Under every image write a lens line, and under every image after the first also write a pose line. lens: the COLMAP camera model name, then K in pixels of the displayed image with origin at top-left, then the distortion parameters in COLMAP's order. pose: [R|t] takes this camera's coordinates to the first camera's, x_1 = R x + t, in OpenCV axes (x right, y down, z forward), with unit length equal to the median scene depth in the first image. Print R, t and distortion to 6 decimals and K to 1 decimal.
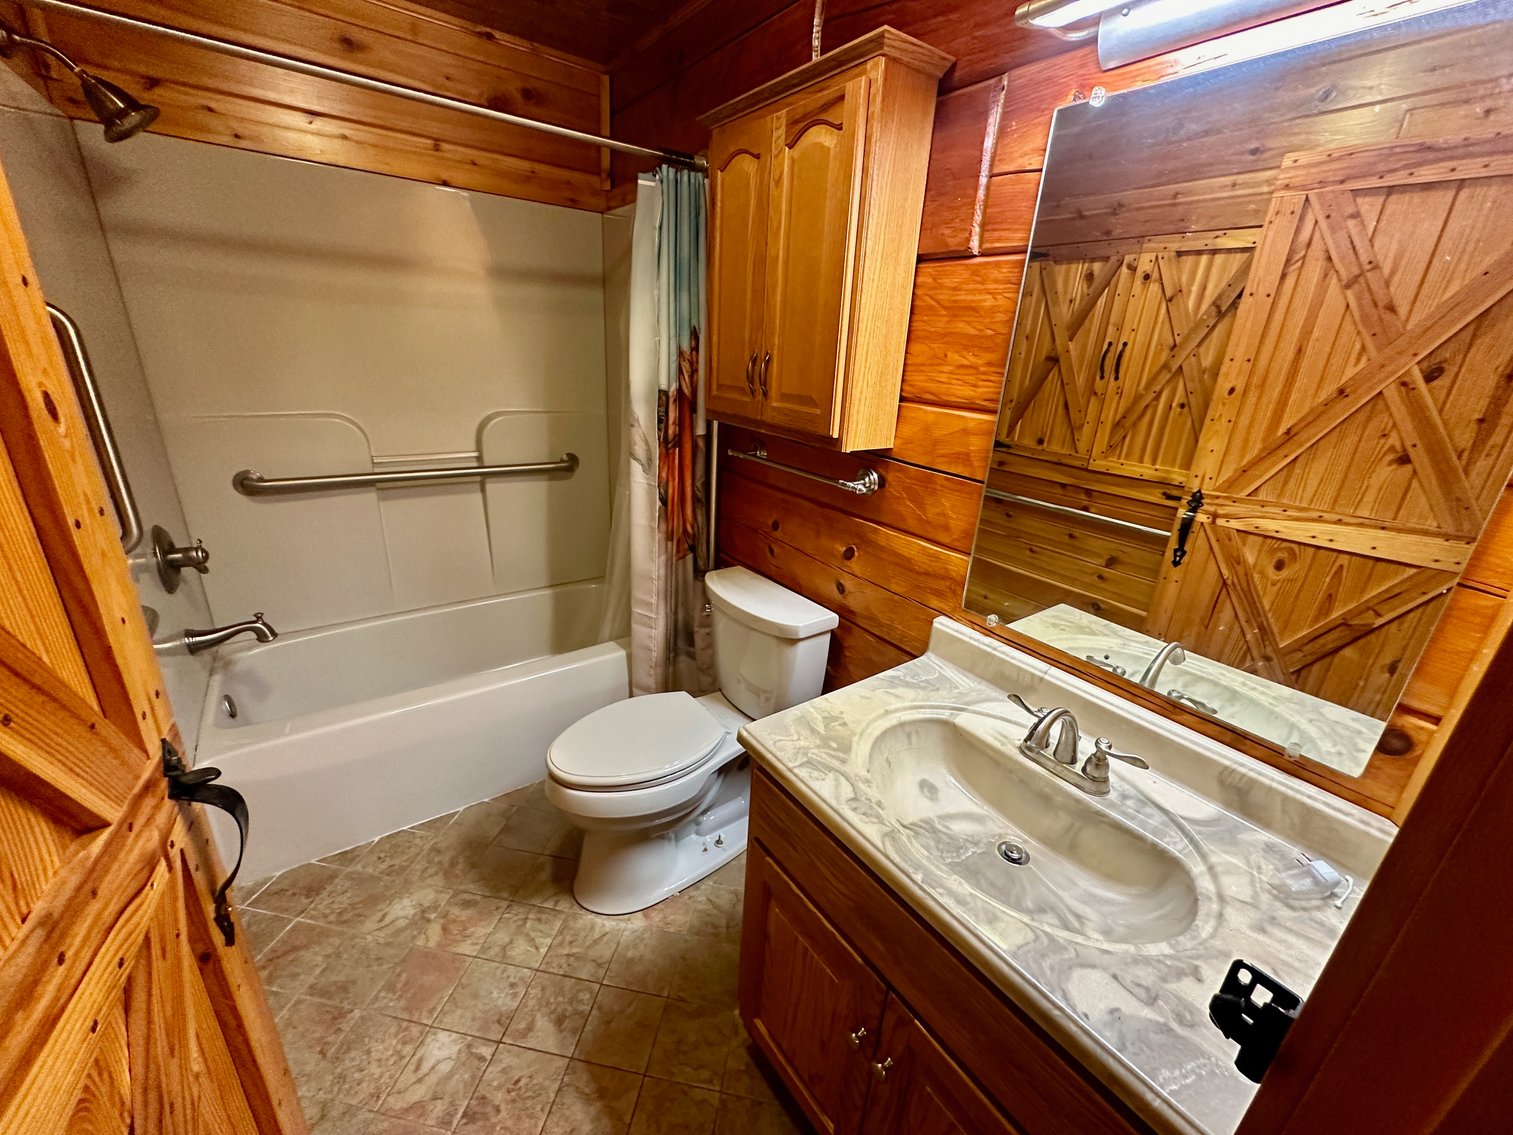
lens RADIAL K [[605.7, 0, 756.5], [0, 605.7, 567.5], [0, 0, 1]] dist [-0.003147, 0.000484]
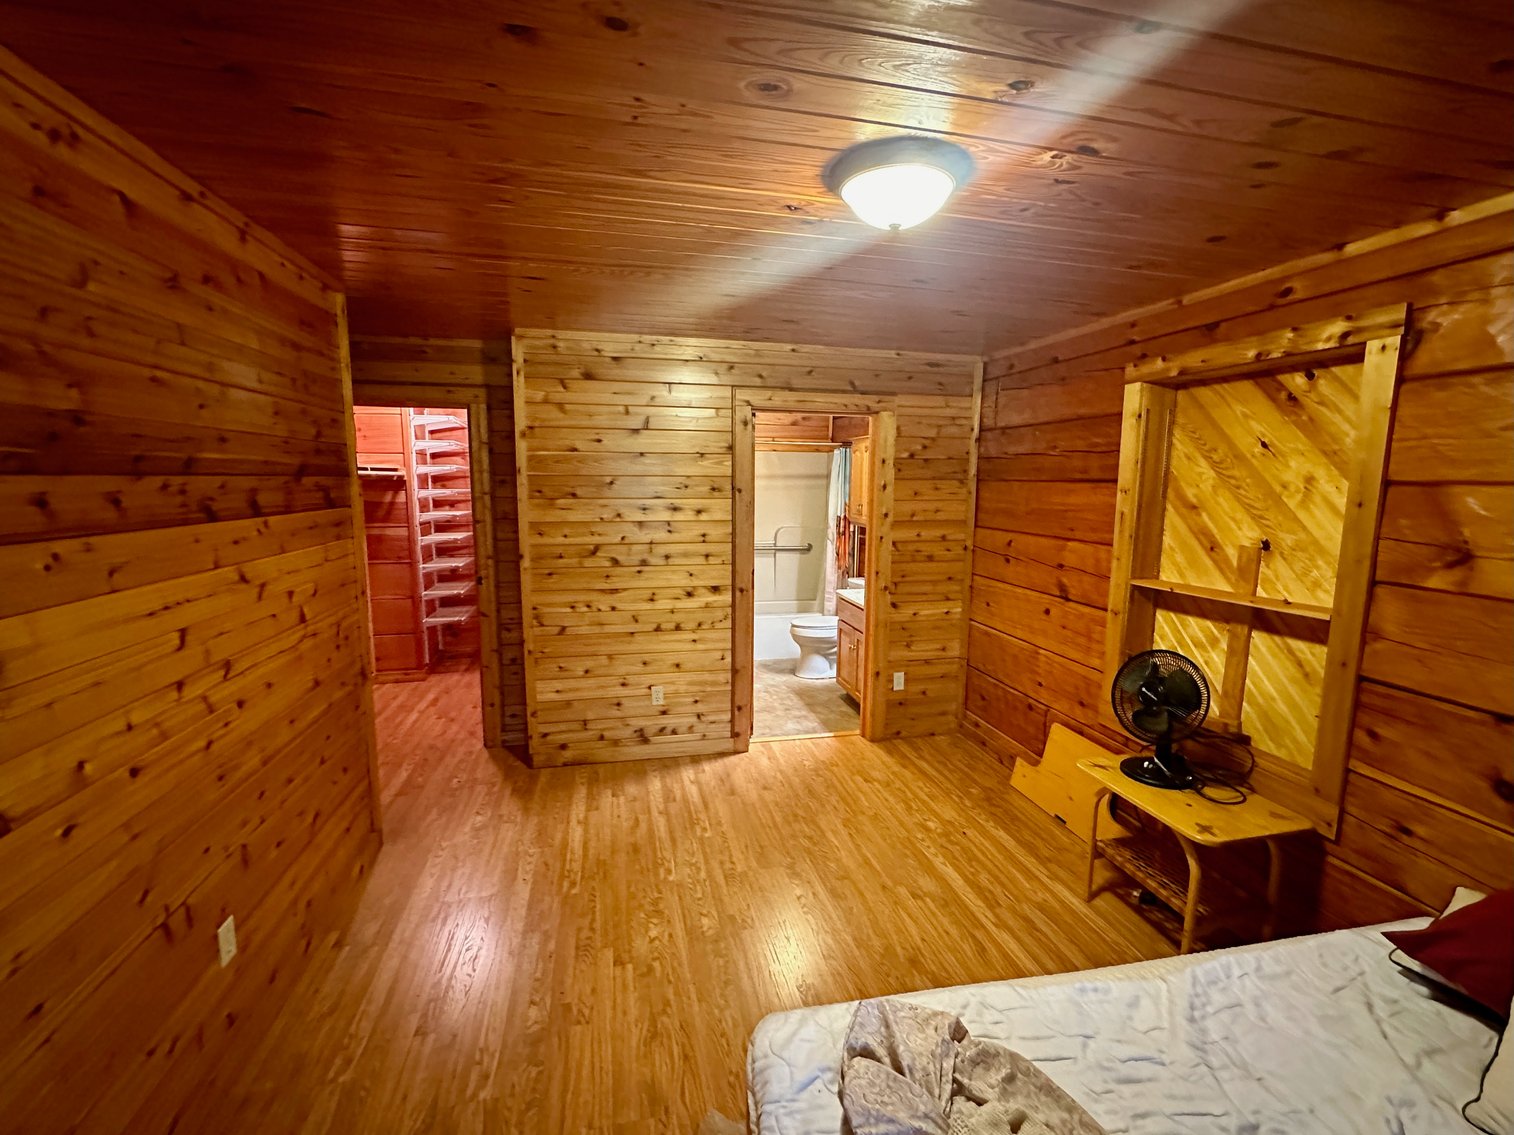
lens RADIAL K [[645.2, 0, 757.0], [0, 645.2, 567.5], [0, 0, 1]] dist [-0.002002, 0.000392]
pose [[0.920549, 0.008476, -0.390536, 0.671137], [-0.100163, 0.971461, -0.215014, 0.630454], [0.377568, 0.237048, 0.895126, -1.797110]]
